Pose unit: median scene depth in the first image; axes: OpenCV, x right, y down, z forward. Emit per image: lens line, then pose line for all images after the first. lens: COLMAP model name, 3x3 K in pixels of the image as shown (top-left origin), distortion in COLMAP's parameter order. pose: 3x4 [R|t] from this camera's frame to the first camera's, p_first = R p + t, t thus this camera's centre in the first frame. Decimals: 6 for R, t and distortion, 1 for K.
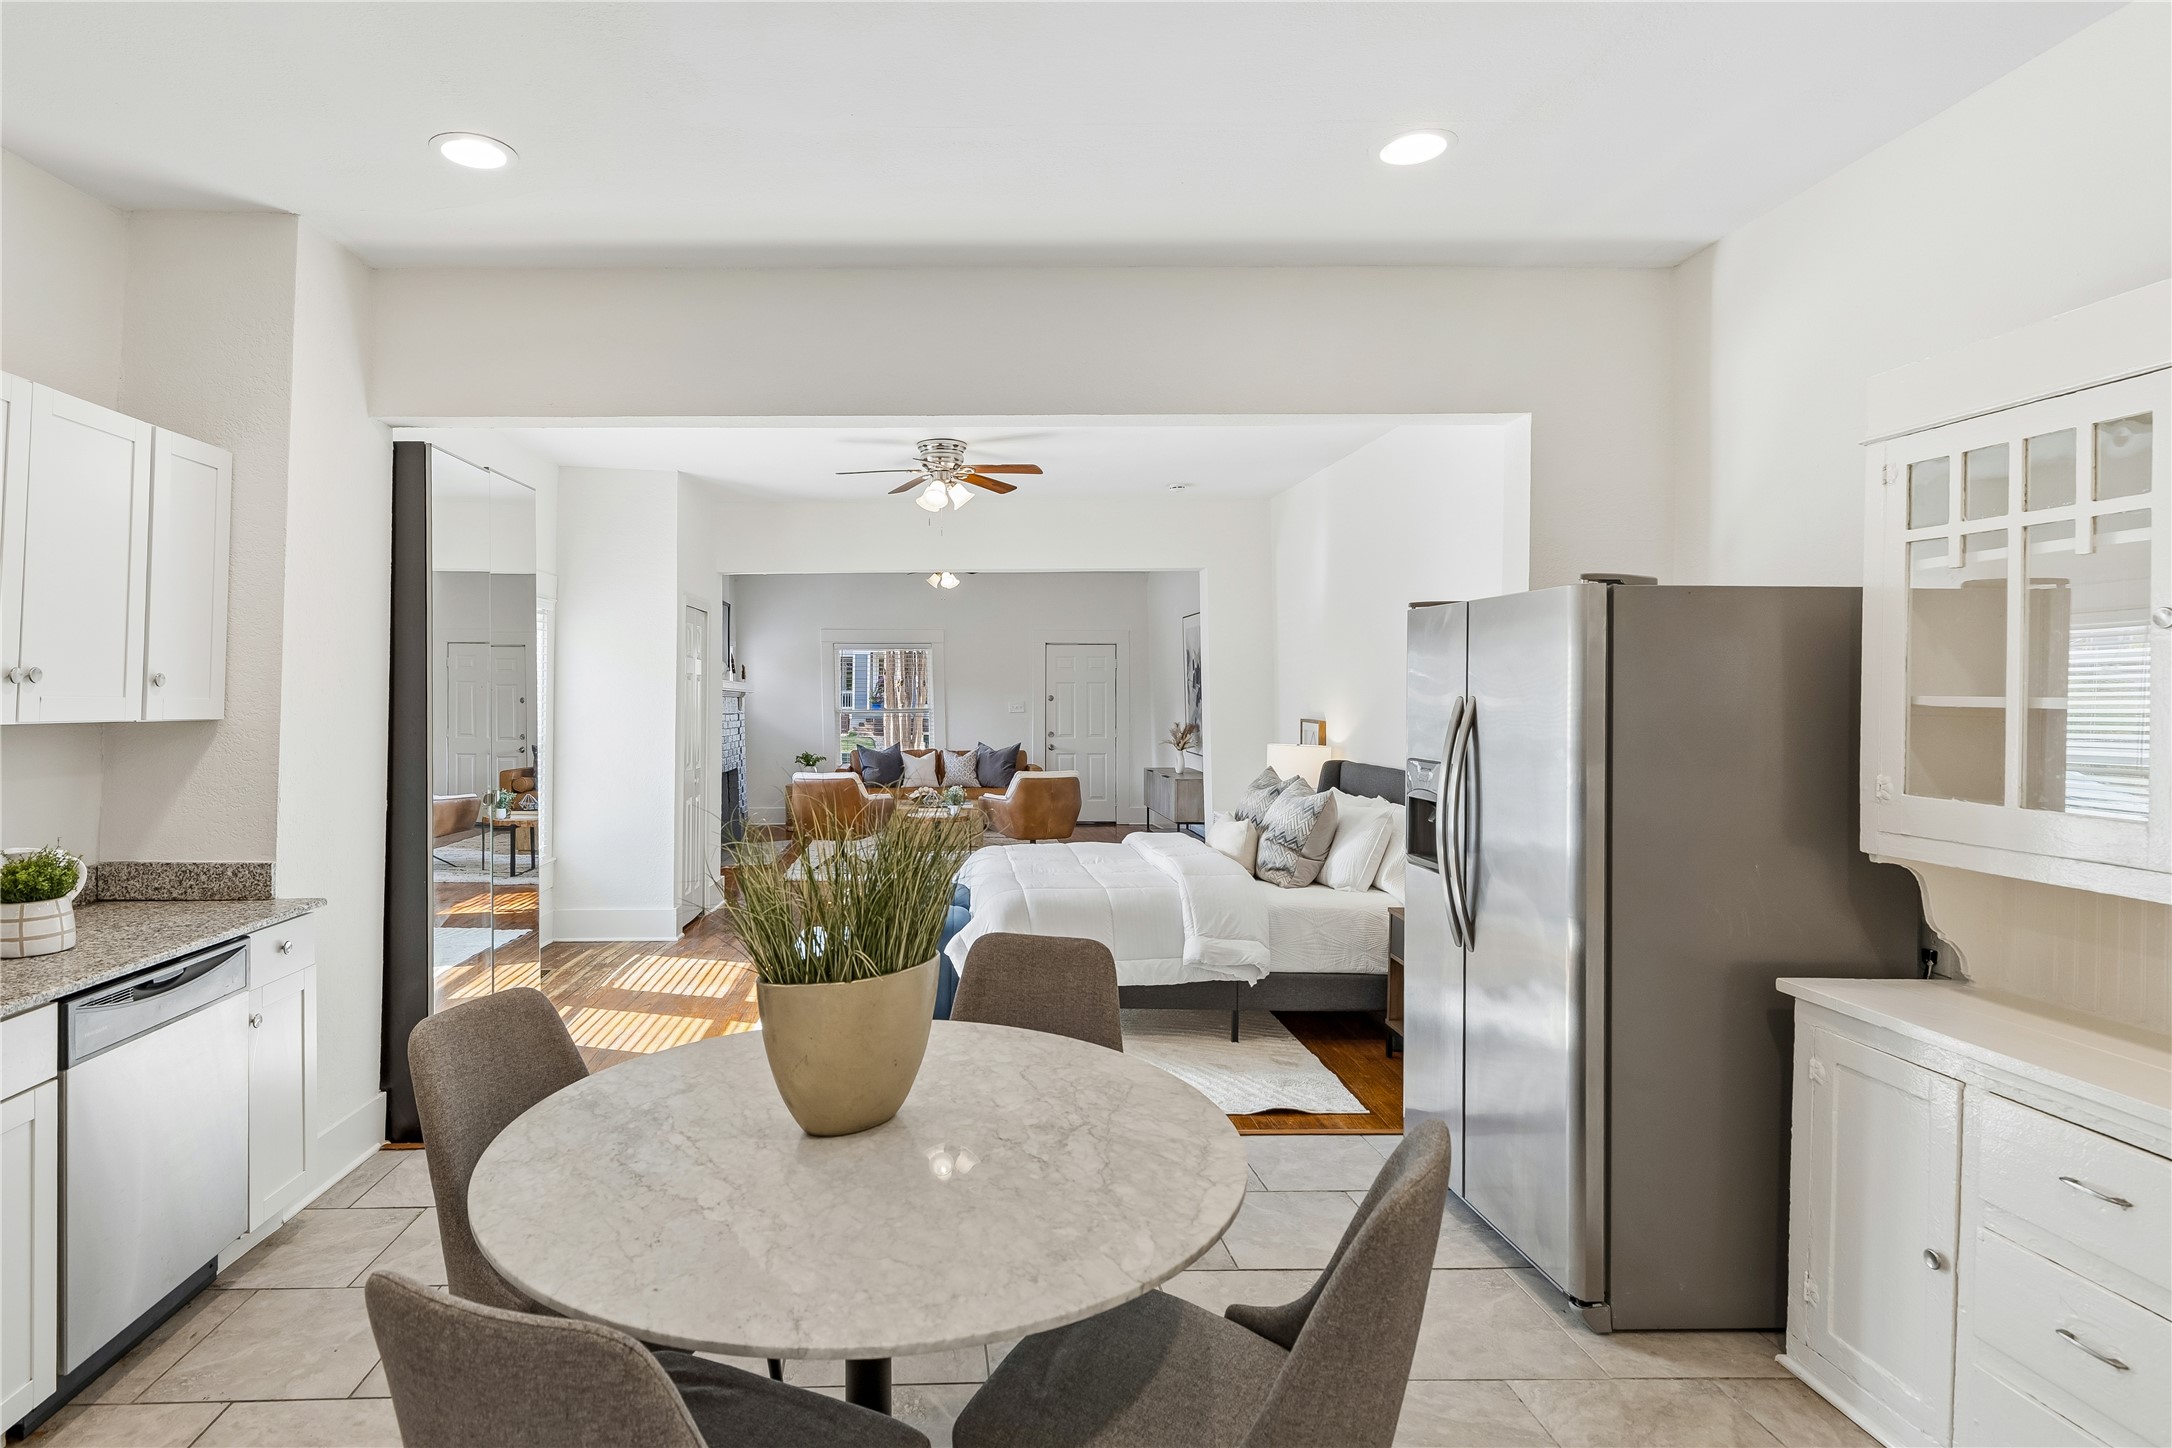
lens RADIAL K [[1103.3, 0, 936.8], [0, 1103.3, 688.5], [0, 0, 1]] dist [0.004250, 0.000228]
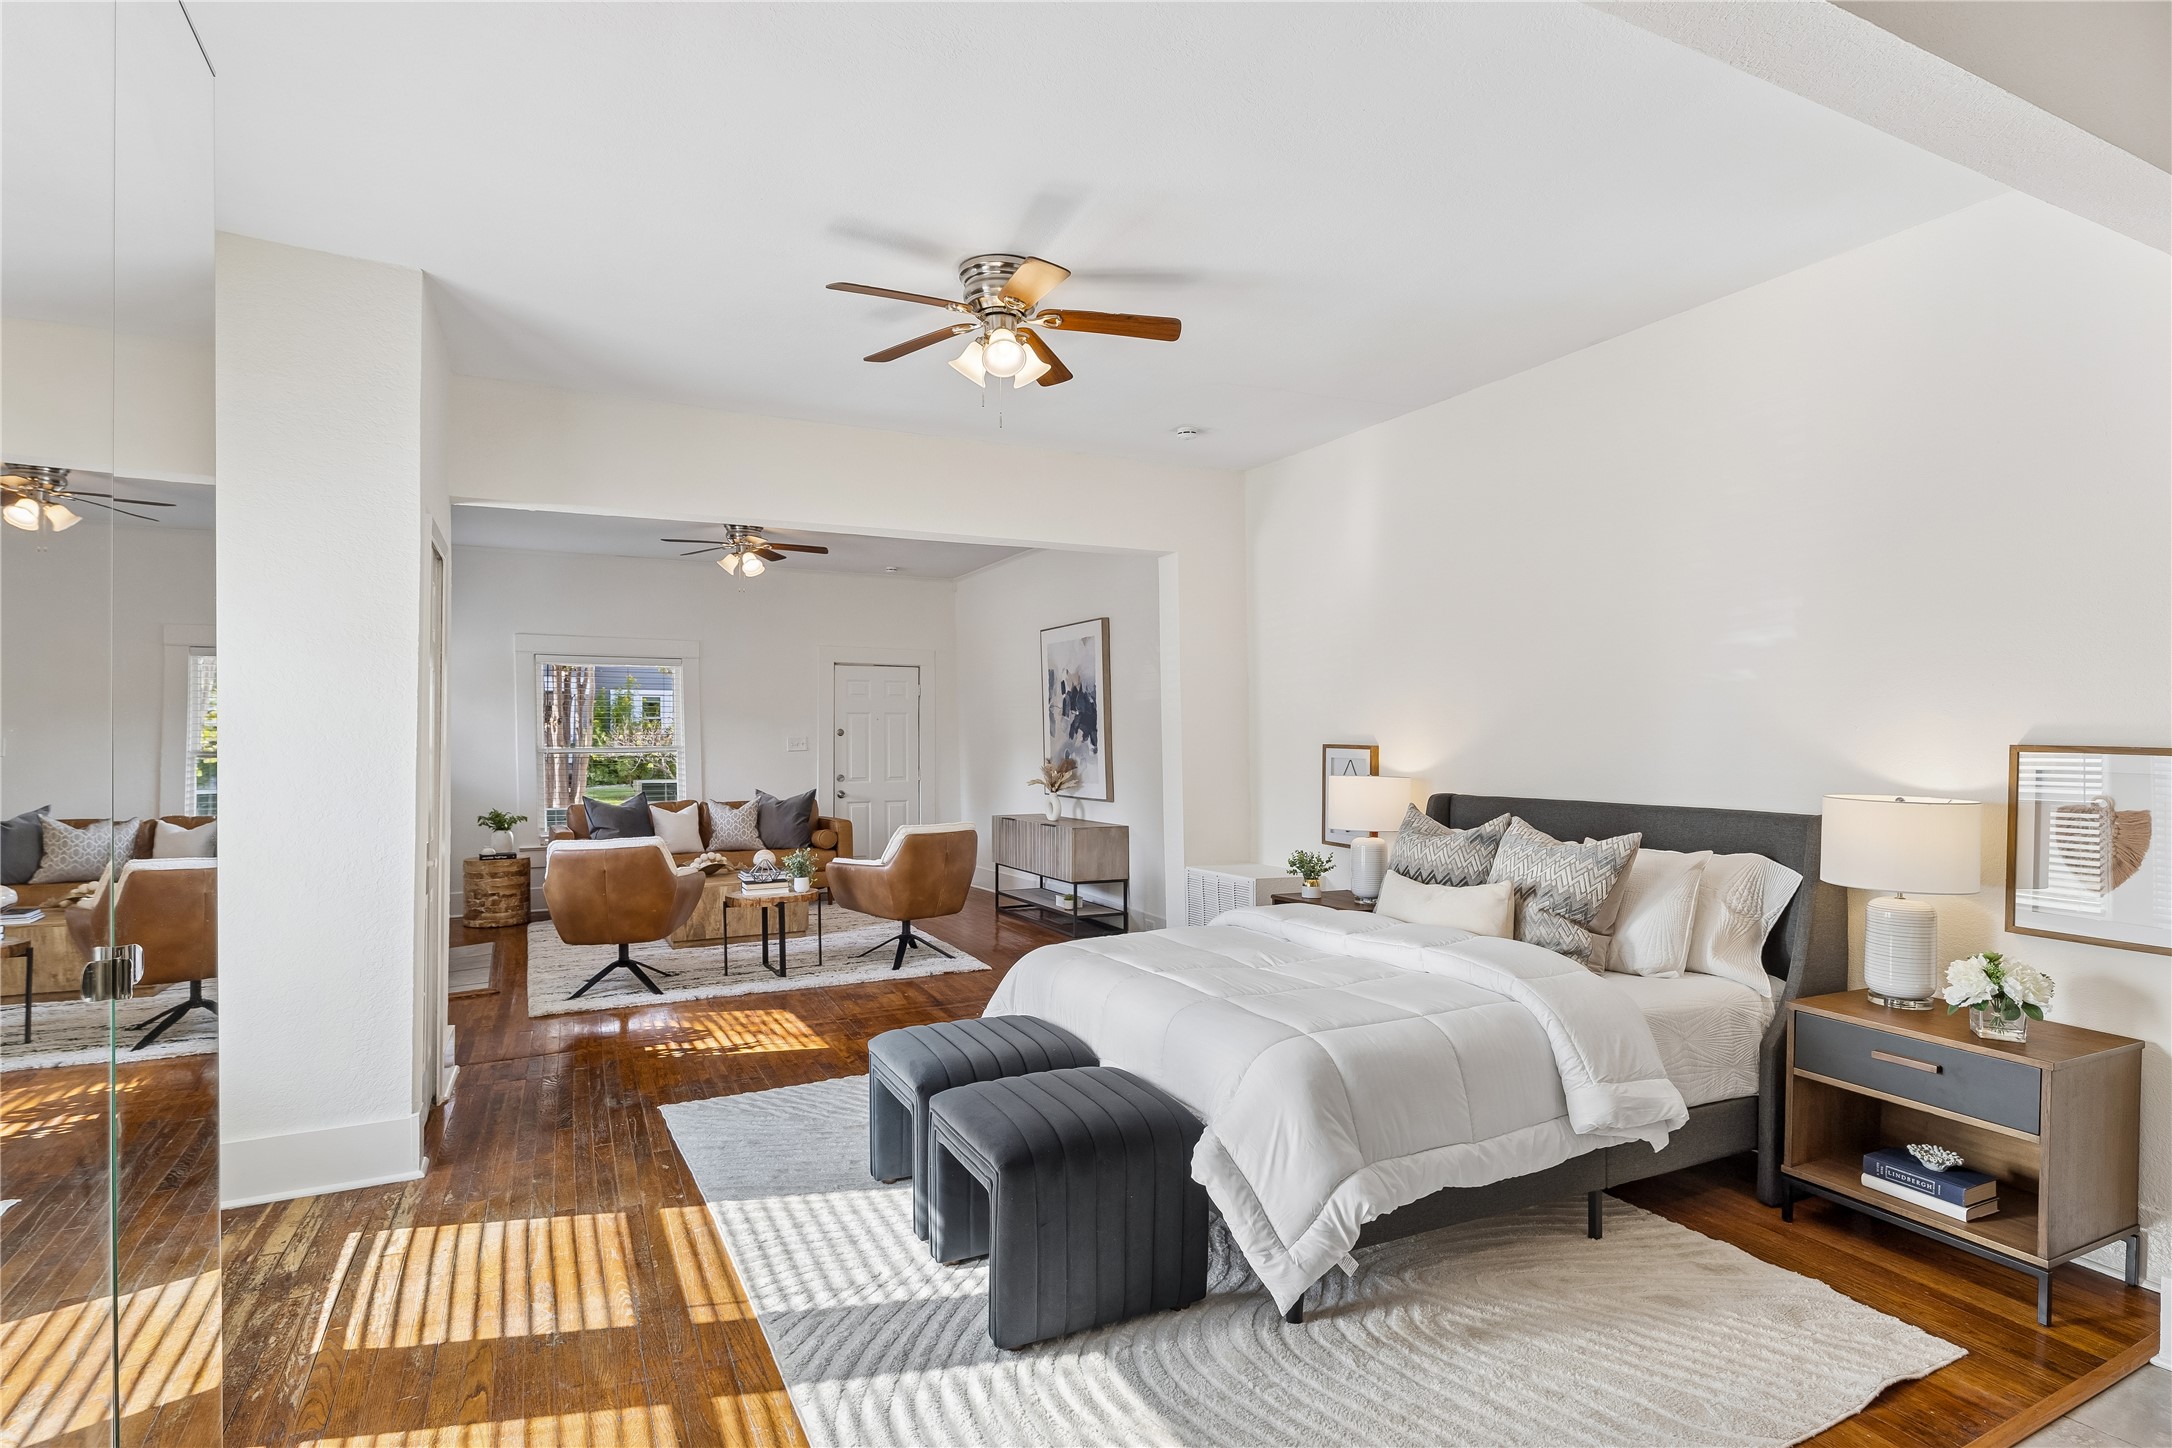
lens RADIAL K [[1115.8, 0, 1083.1], [0, 1115.8, 727.4], [0, 0, 1]] dist [0.000608, 0.000285]
pose [[0.891338, 0.004059, 0.453321, -0.224284], [0.000330, 0.999954, -0.009602, 0.027974], [-0.453339, 0.008708, 0.891296, 0.450742]]
